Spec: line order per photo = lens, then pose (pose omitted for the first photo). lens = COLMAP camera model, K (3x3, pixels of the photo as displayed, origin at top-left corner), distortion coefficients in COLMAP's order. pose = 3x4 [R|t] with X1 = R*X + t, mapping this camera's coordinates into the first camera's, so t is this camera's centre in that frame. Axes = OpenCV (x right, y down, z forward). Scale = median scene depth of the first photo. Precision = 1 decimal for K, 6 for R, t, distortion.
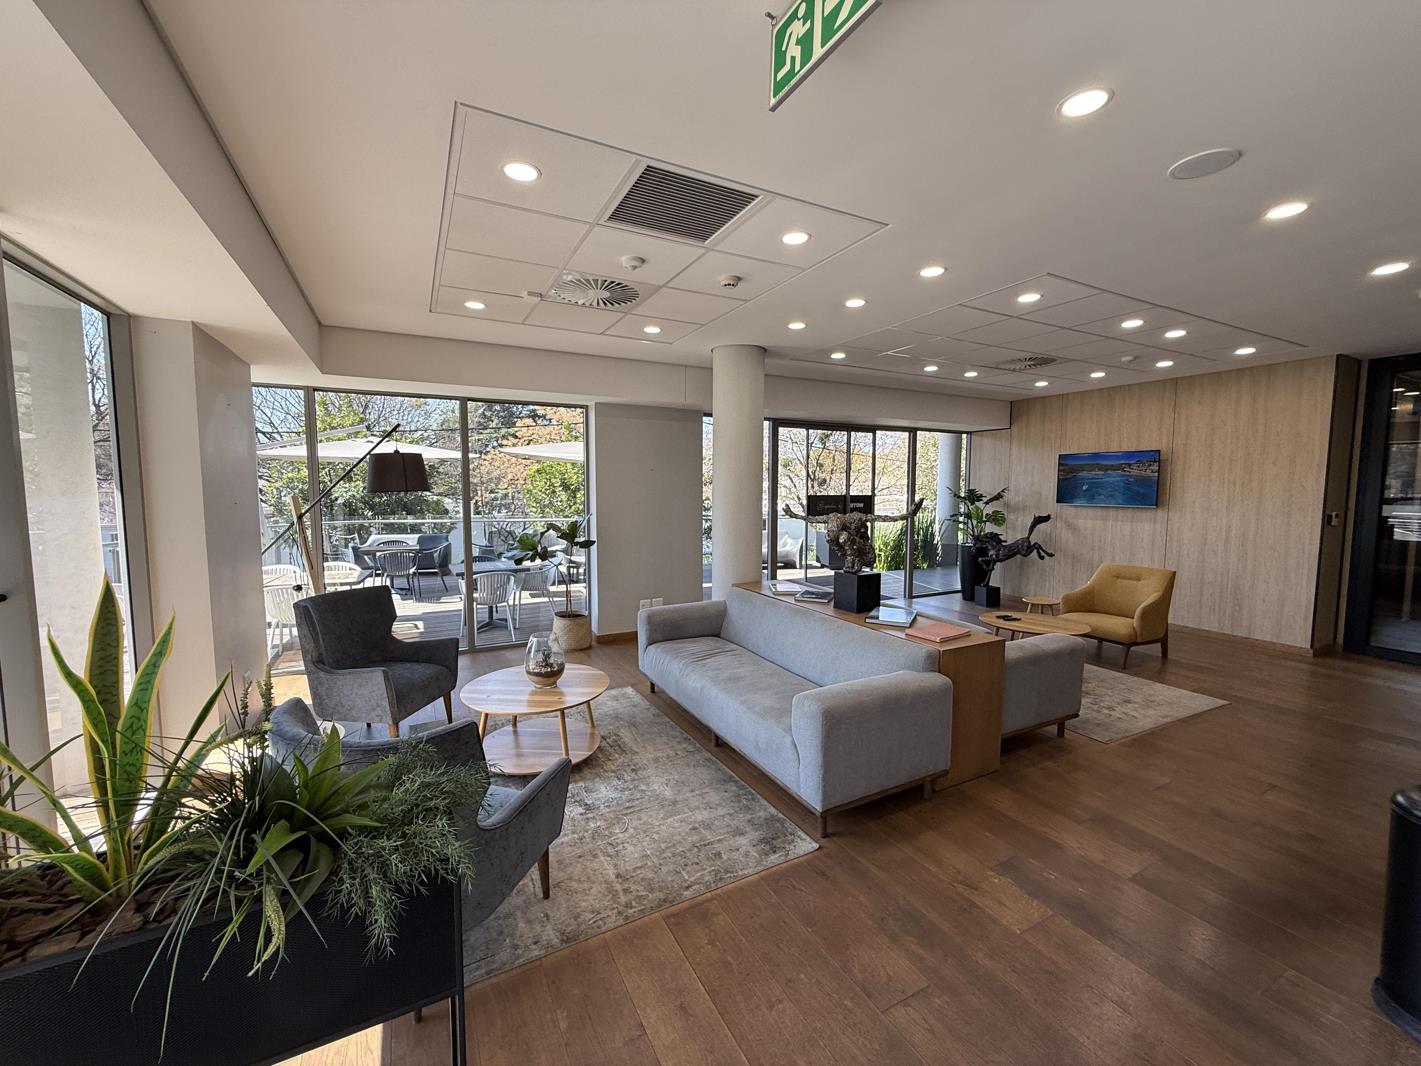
lens RADIAL K [[565.7, 0, 704.4], [0, 565.7, 533.0], [0, 0, 1]] dist [-0.000378, 0.000439]
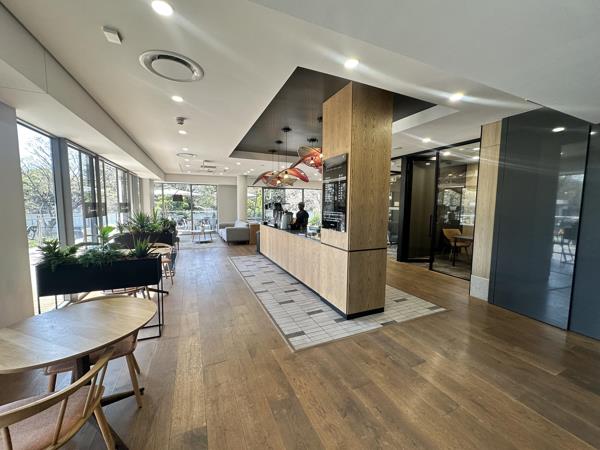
lens RADIAL K [[238.9, 0, 297.4], [0, 238.9, 225.0], [0, 0, 1]] dist [-0.000378, 0.000439]
pose [[0.997725, 0.011438, -0.066432, 0.817085], [-0.010692, 0.999876, 0.011579, 0.116744], [0.066557, -0.010843, 0.997724, -1.297665]]
